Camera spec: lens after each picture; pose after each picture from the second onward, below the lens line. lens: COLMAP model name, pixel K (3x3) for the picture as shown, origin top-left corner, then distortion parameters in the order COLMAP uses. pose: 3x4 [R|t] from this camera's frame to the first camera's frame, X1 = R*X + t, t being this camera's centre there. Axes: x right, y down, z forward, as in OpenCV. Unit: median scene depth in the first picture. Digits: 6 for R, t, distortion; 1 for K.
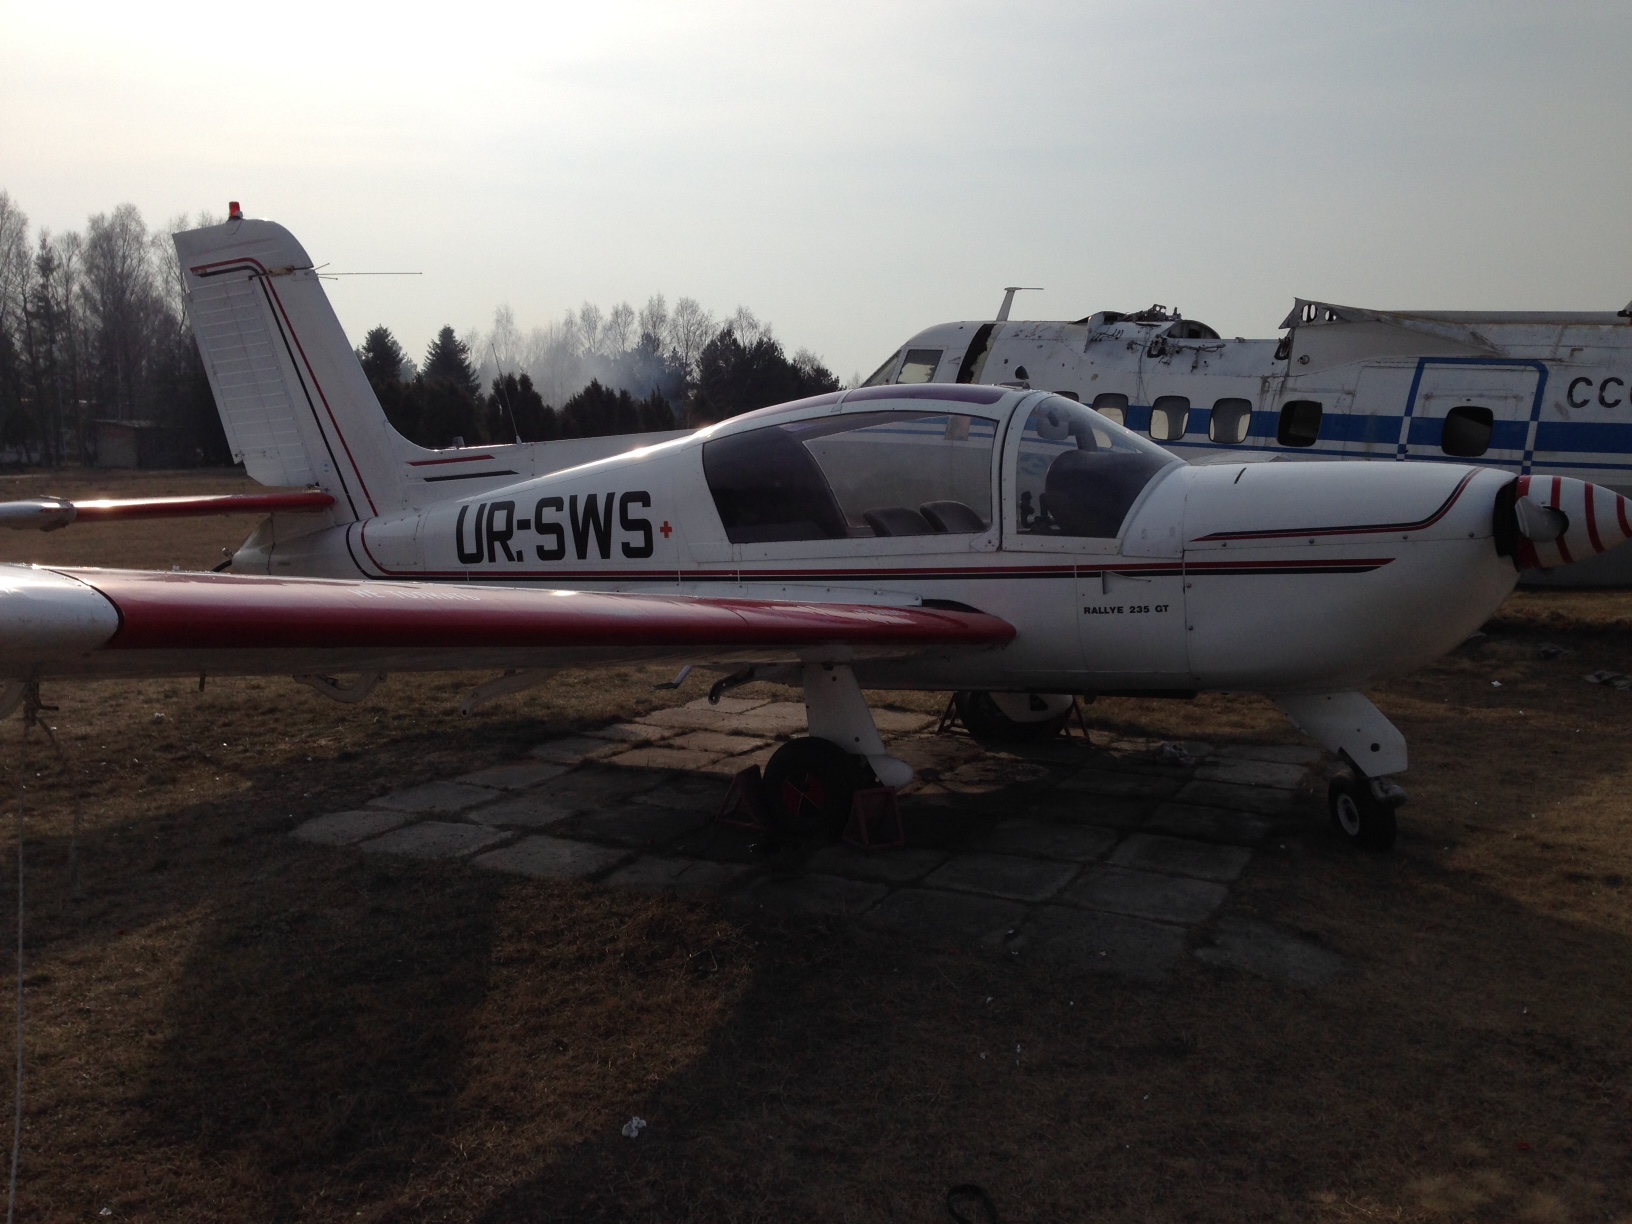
lens RADIAL K [[1499.4, 0, 620.1], [0, 1499.4, 608.5], [0, 0, 1]] dist [0.074910, 0.004815]
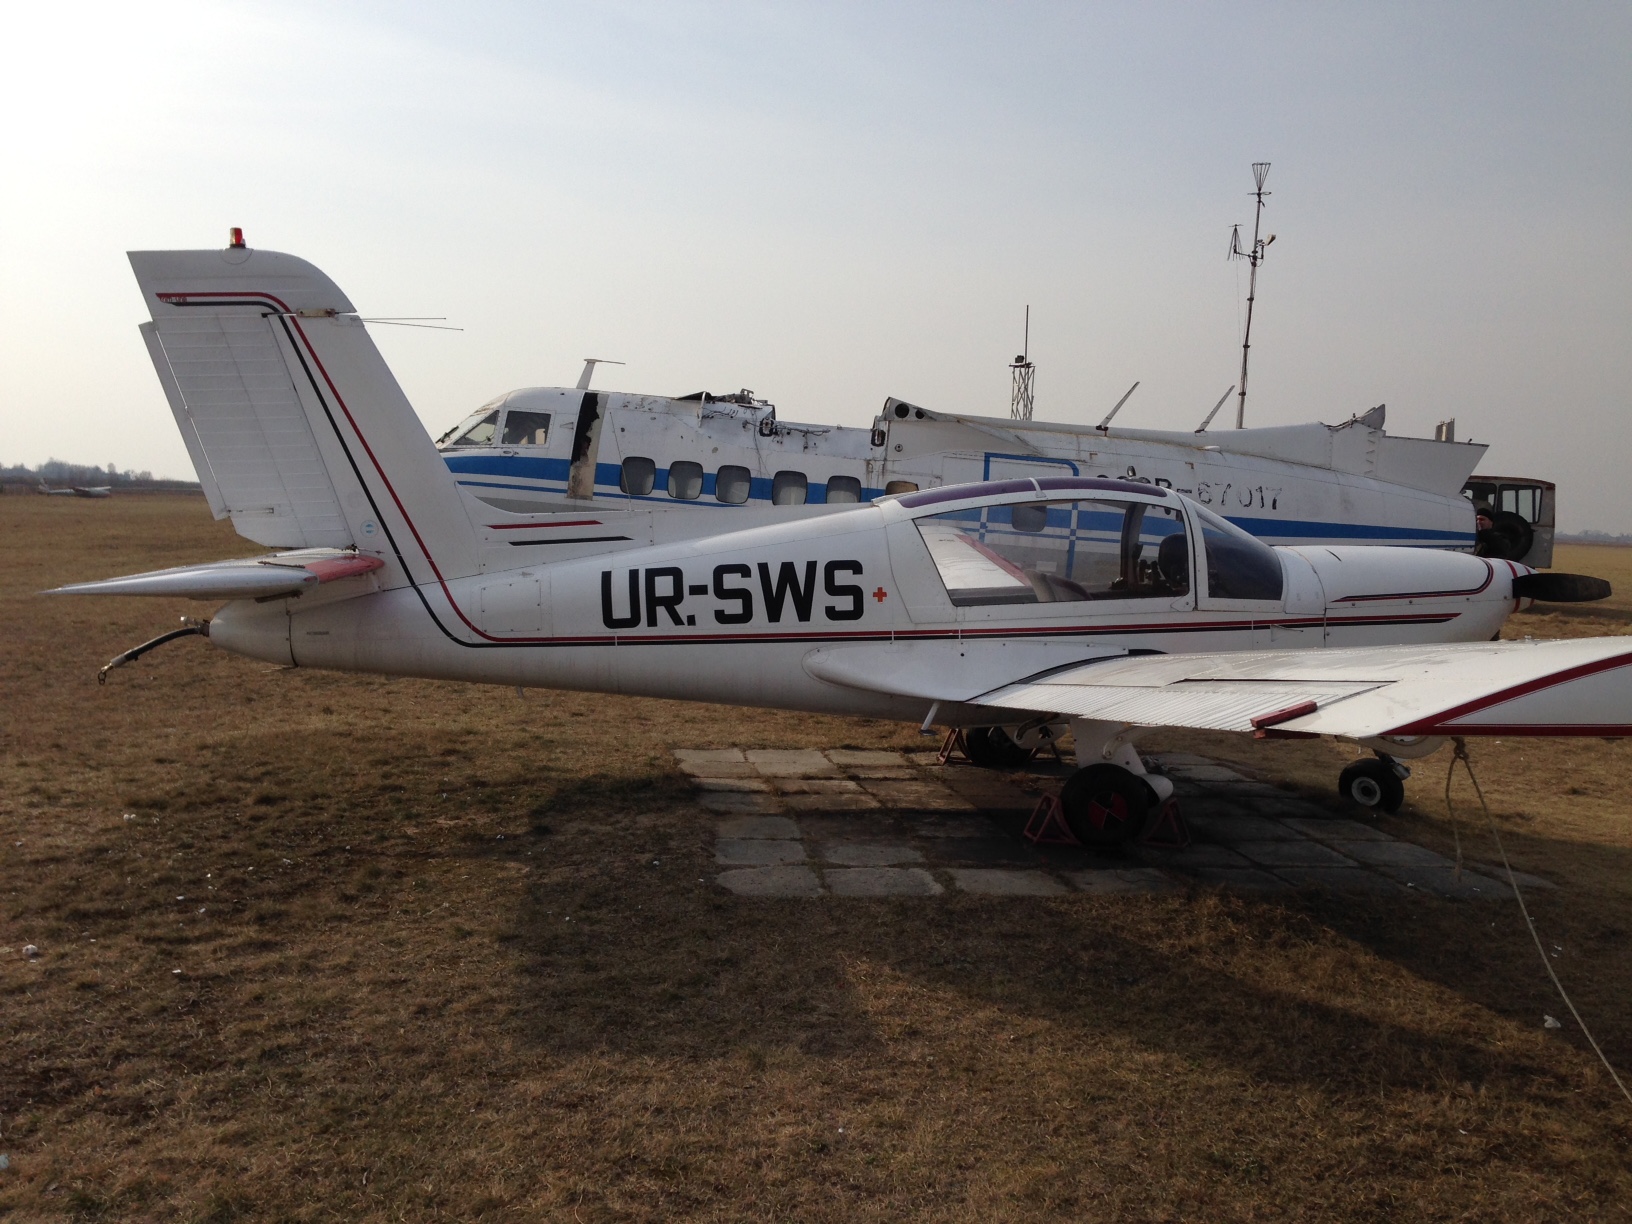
lens RADIAL K [[1535.3, 0, 816.0], [0, 1535.3, 612.0], [0, 0, 1]] dist [0.068567, 0.000790]
pose [[0.815223, -0.014509, 0.578965, -0.607799], [0.033146, 0.999216, -0.021632, -0.014626], [-0.578198, 0.036825, 0.815065, 0.080945]]
